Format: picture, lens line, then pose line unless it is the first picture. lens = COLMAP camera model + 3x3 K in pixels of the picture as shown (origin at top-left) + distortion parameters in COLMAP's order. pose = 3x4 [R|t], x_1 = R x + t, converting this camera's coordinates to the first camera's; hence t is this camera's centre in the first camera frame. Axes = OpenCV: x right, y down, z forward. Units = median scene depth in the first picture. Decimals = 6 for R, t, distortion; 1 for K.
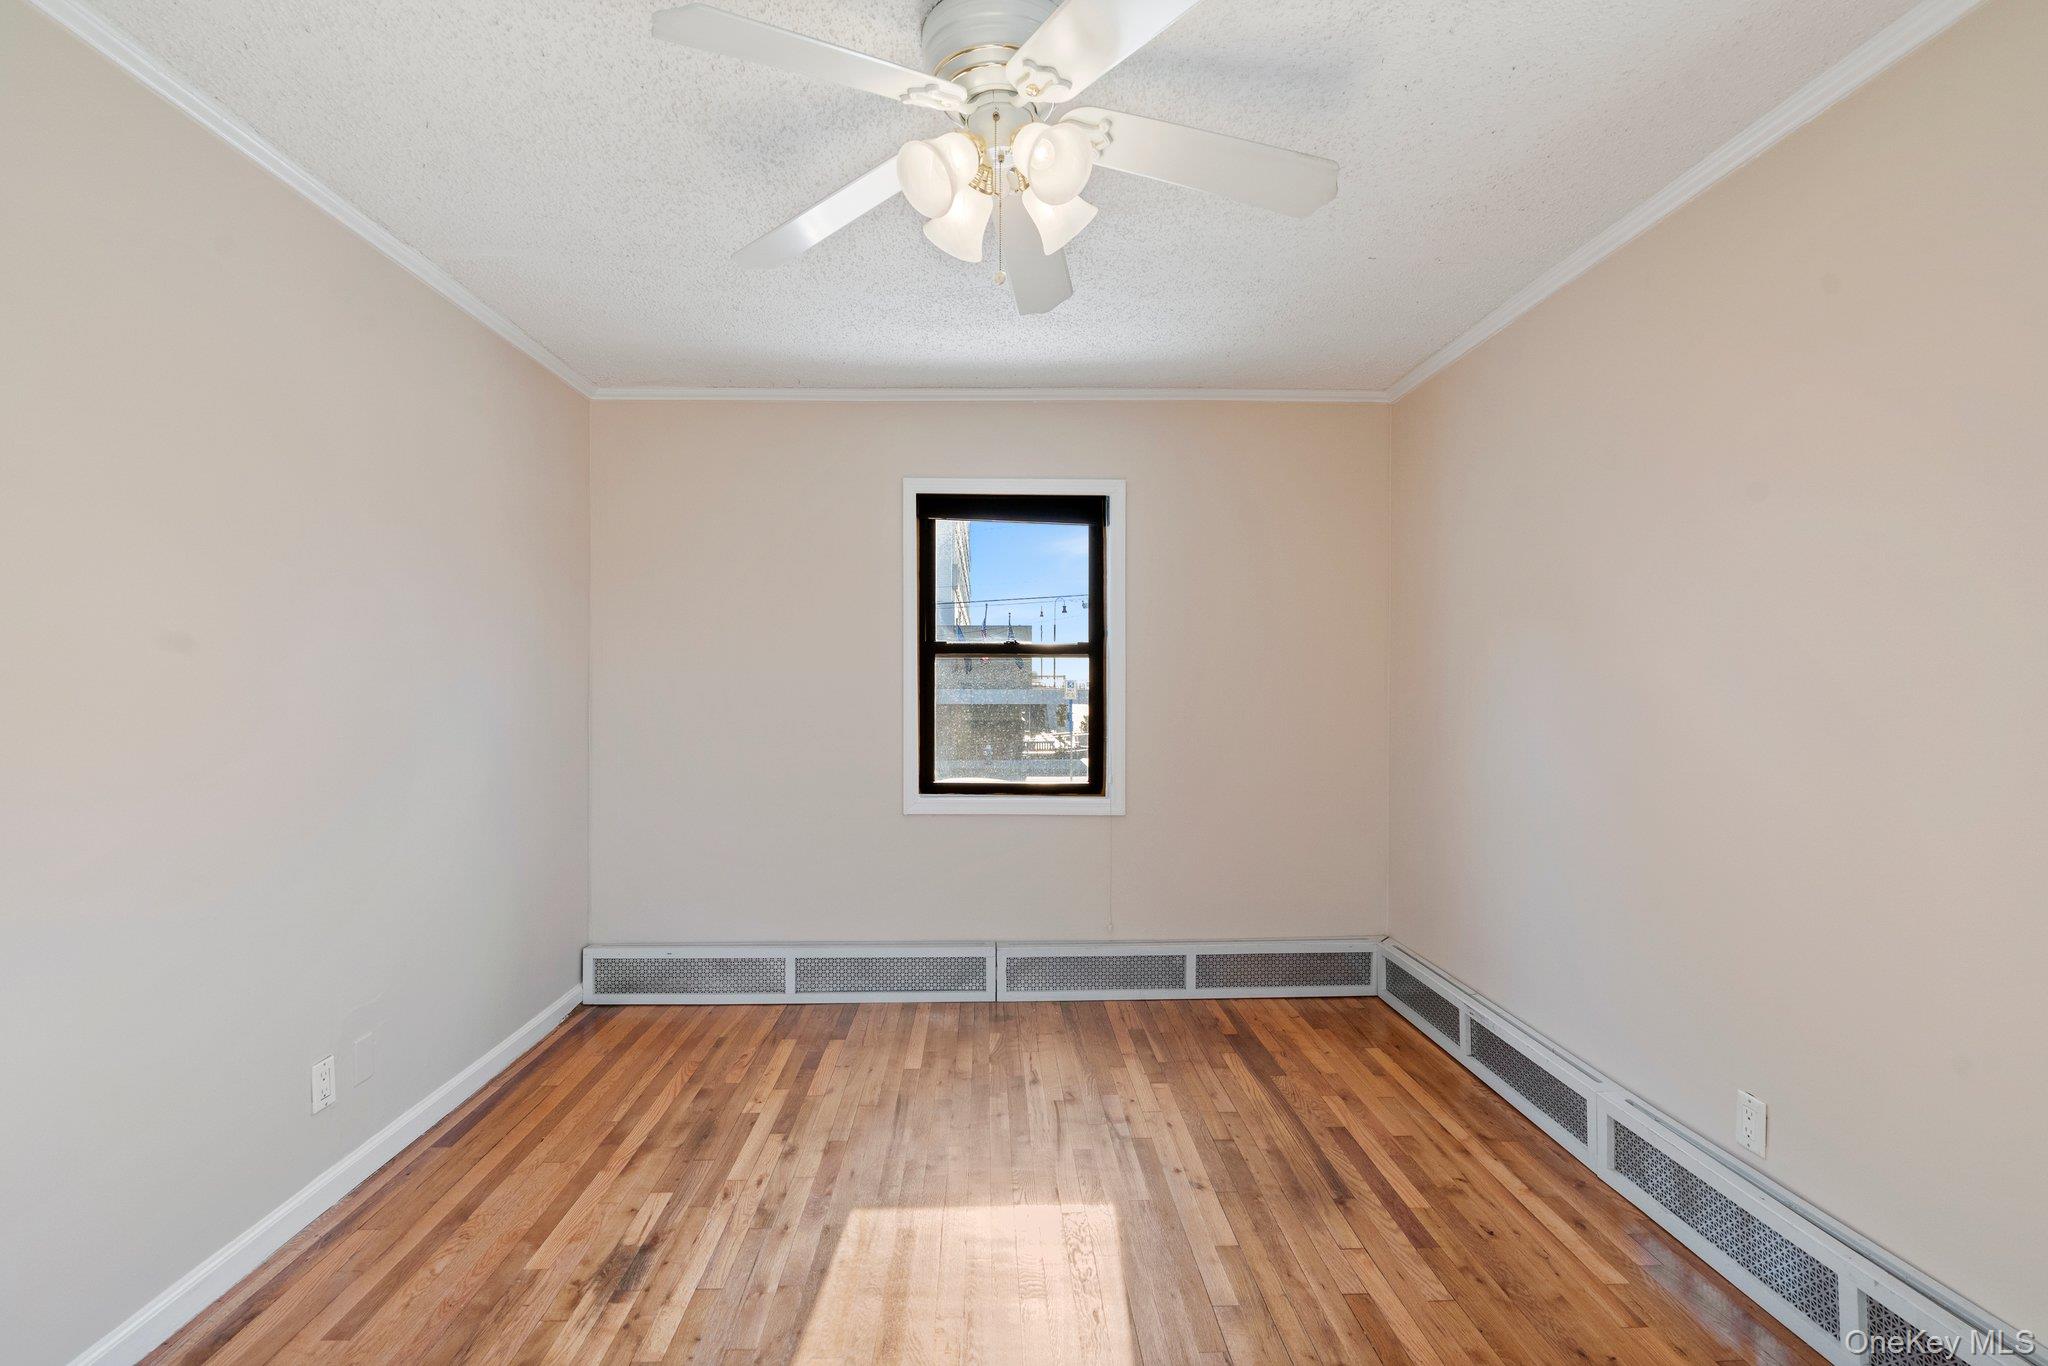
lens RADIAL K [[943.3, 0, 1021.3], [0, 943.3, 697.0], [0, 0, 1]] dist [-0.002068, 0.002321]
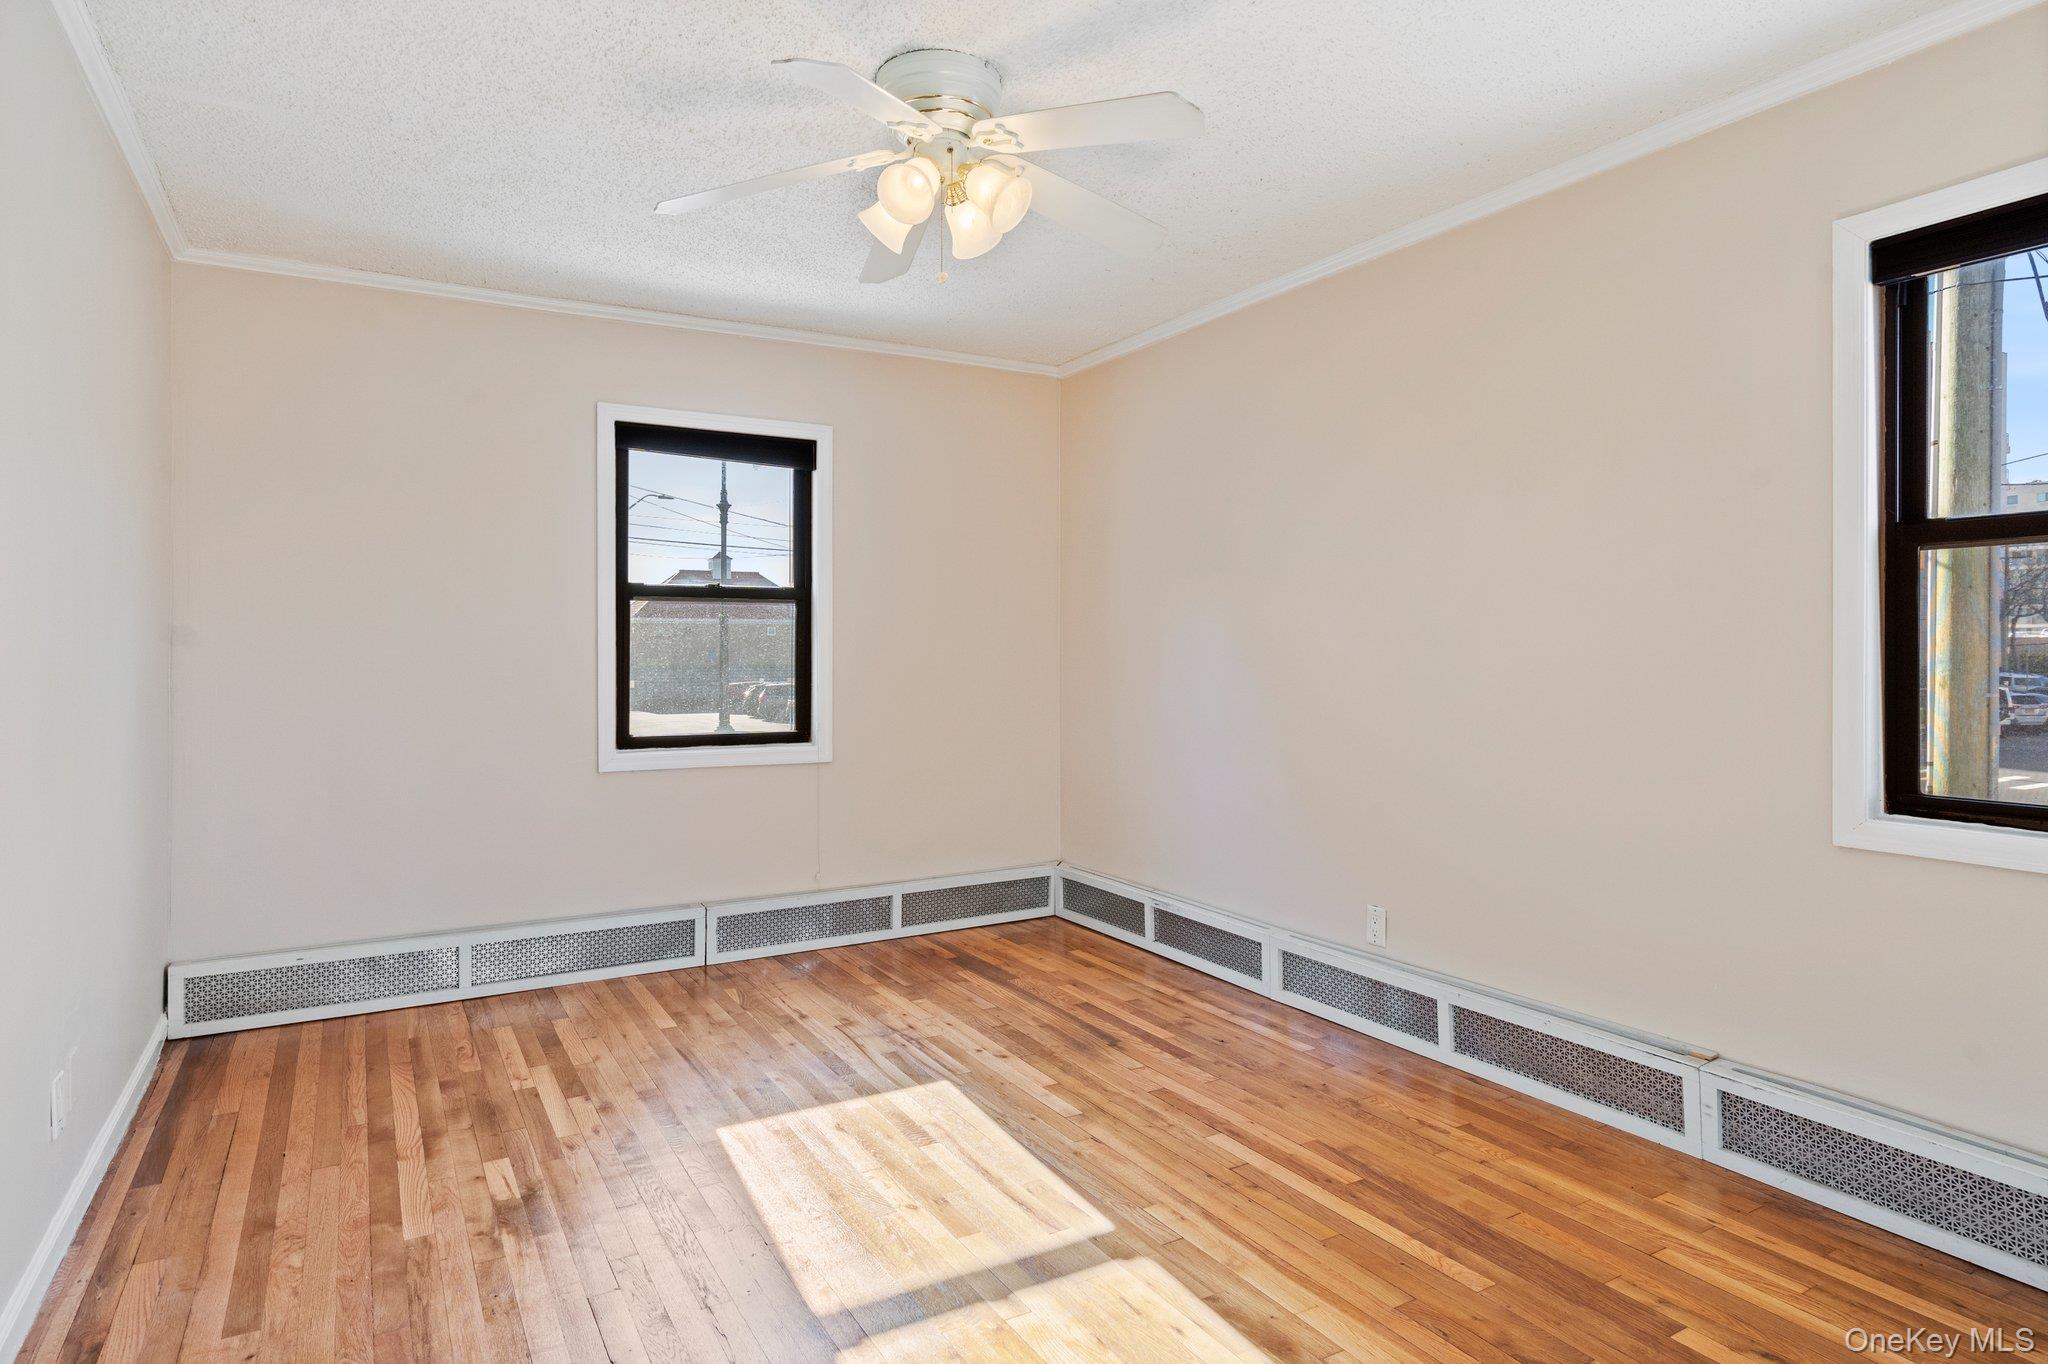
lens RADIAL K [[1132.6, 0, 1014.2], [0, 1132.6, 661.1], [0, 0, 1]] dist [0.011031, -0.001579]
pose [[0.884012, -0.007168, 0.467410, -0.346140], [0.010086, 0.999942, -0.003741, 0.031666], [-0.467356, 0.008021, 0.884033, -0.184218]]
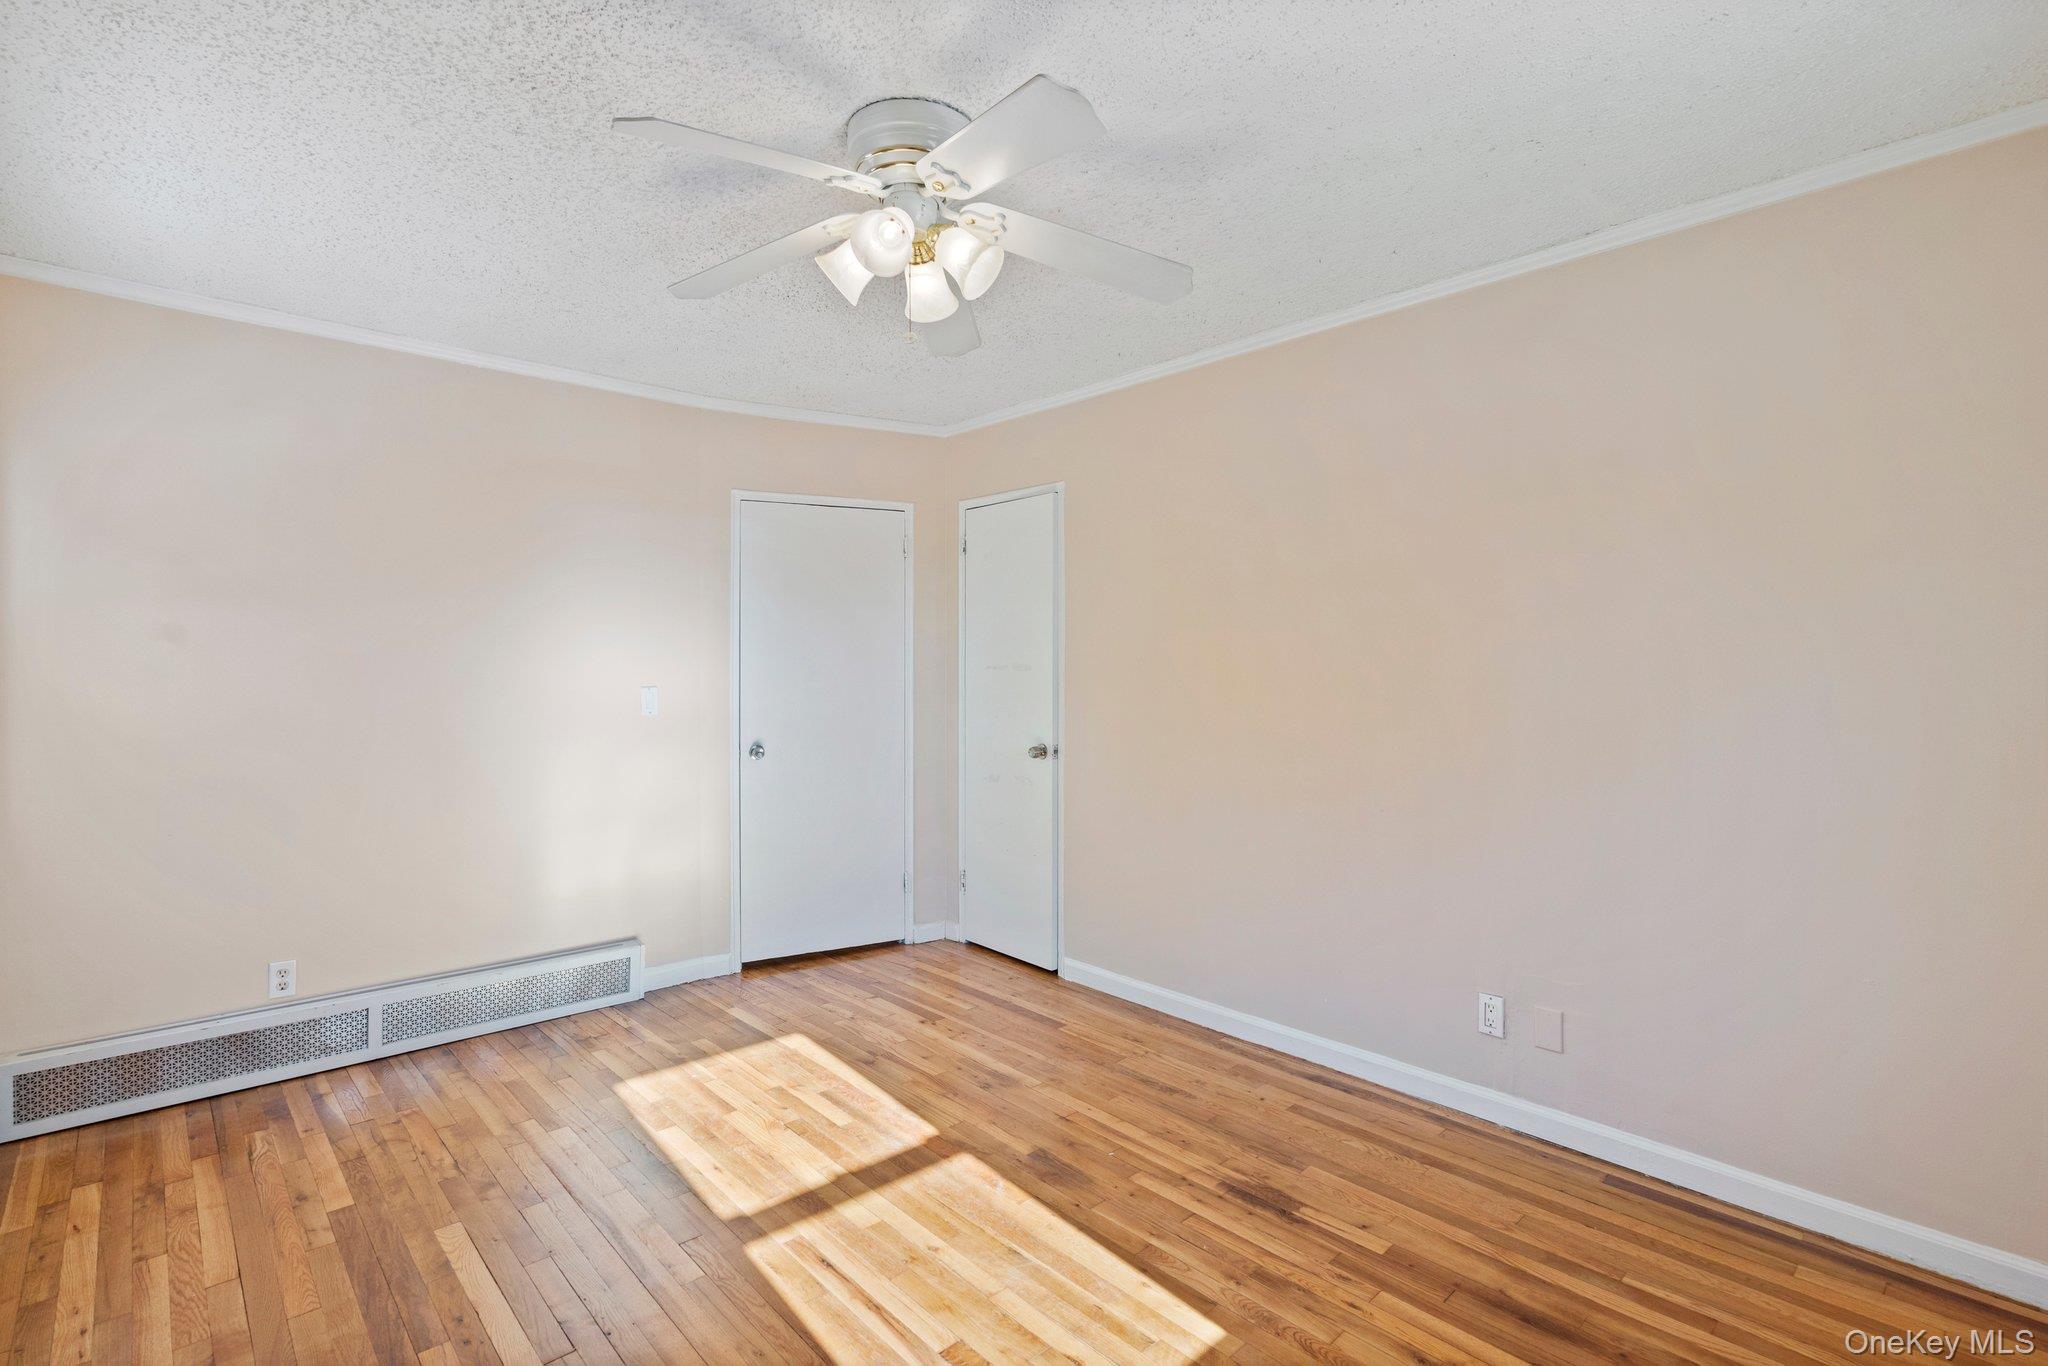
lens RADIAL K [[943.3, 0, 1013.9], [0, 943.3, 675.2], [0, 0, 1]] dist [-0.002068, 0.002321]
pose [[-0.757440, 0.005587, -0.652881, 0.362016], [-0.010688, 0.999723, 0.020954, -0.026943], [0.652817, 0.022850, -0.757171, 1.102778]]
